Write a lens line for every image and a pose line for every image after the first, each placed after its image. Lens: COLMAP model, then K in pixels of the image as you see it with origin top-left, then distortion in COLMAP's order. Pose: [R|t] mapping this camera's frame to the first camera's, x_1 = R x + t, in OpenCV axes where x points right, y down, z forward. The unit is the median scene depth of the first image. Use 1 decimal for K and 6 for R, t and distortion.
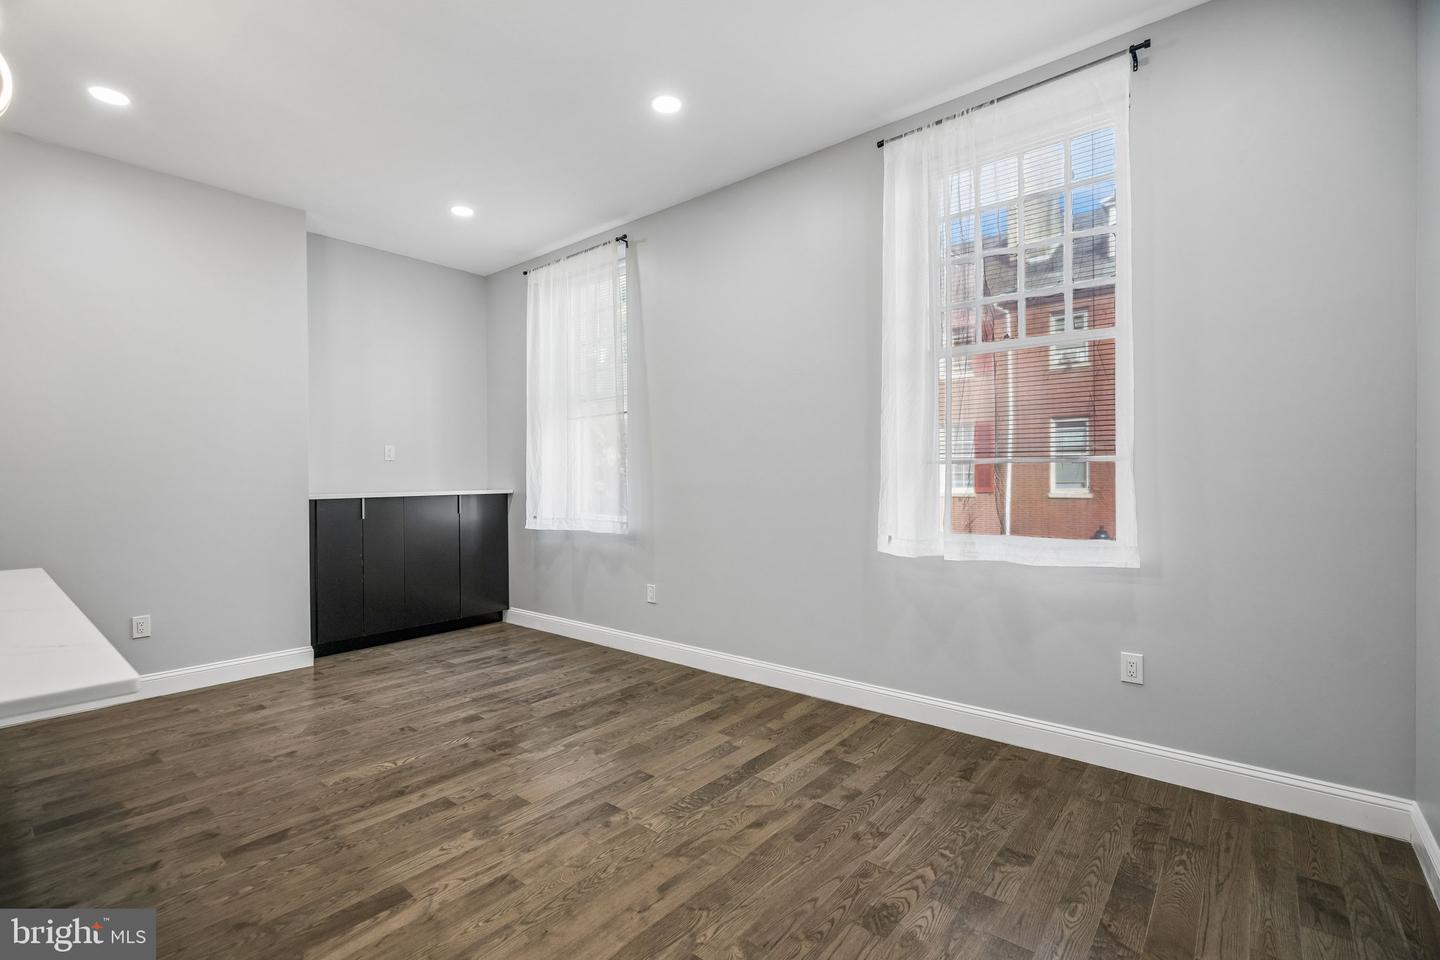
lens RADIAL K [[633.4, 0, 715.2], [0, 633.4, 473.3], [0, 0, 1]] dist [-0.005079, 0.000999]
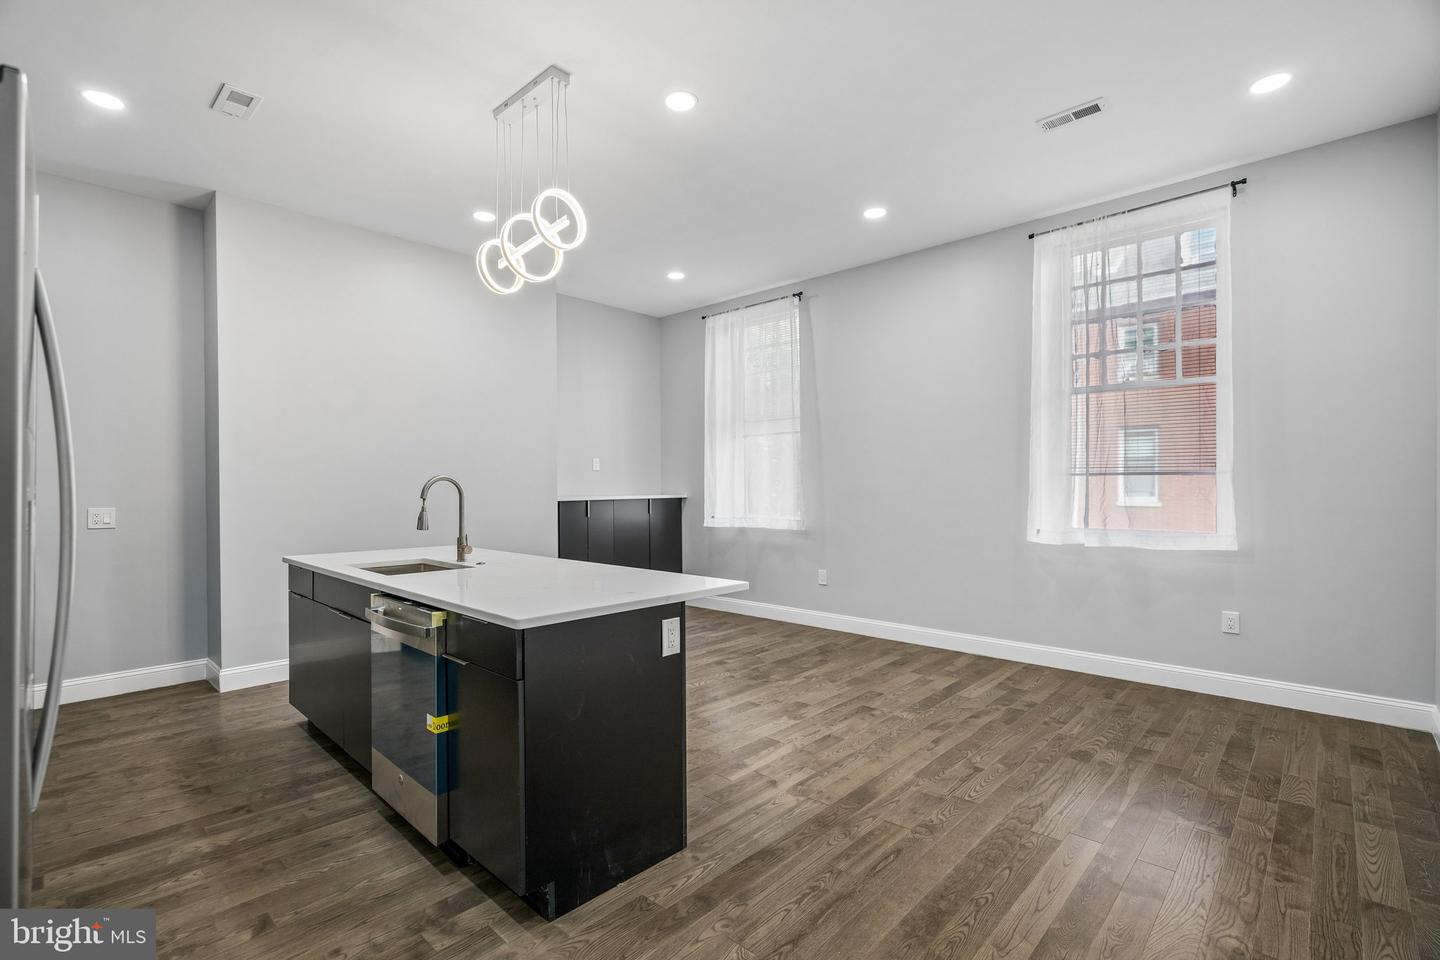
lens RADIAL K [[646.9, 0, 720.0], [0, 646.9, 480.0], [0, 0, 1]] dist [-0.001694, 0.000673]
pose [[0.998799, 0.002681, -0.048928, -0.363300], [-0.002751, 0.999995, -0.001363, -0.001536], [0.048924, 0.001496, 0.998801, -0.440255]]
